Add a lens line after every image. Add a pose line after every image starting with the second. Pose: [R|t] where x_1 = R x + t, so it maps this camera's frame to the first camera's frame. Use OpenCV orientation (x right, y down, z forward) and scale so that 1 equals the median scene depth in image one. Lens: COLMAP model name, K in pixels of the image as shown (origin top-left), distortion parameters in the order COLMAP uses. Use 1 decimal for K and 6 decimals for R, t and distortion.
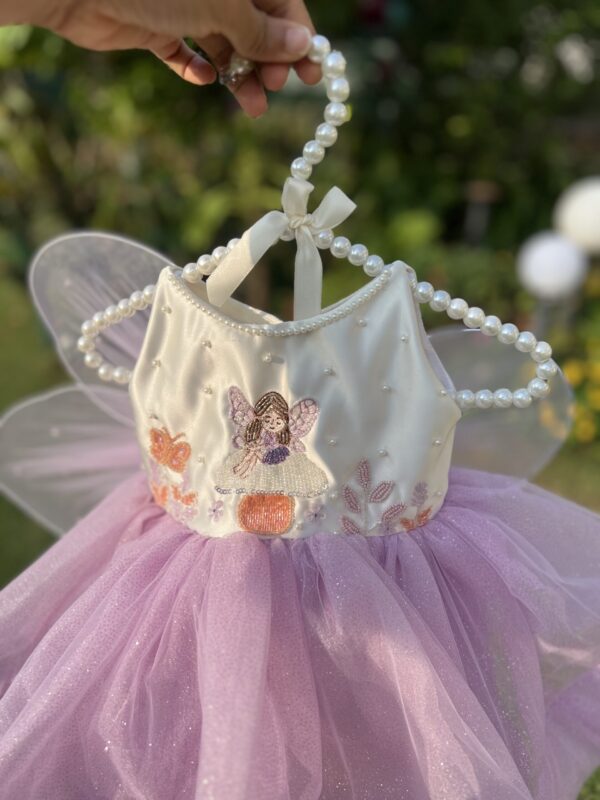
lens RADIAL K [[598.2, 0, 300.0], [0, 598.2, 400.0], [0, 0, 1]] dist [0.108292, -0.164635]
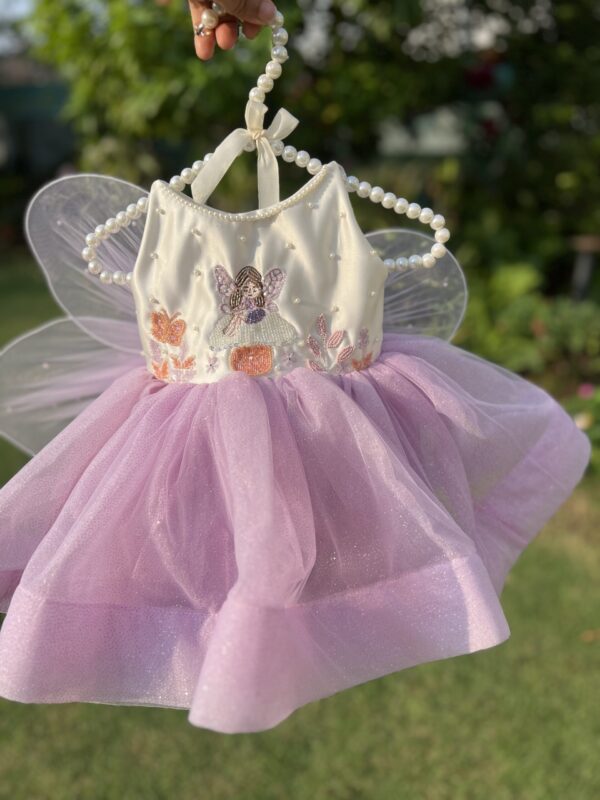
lens RADIAL K [[598.2, 0, 300.0], [0, 598.2, 400.0], [0, 0, 1]] dist [0.108292, -0.164635]
pose [[0.984408, -0.092826, 0.149409, -0.157233], [0.105383, 0.991334, -0.078425, 0.388542], [-0.140835, 0.092948, 0.985660, -0.292142]]
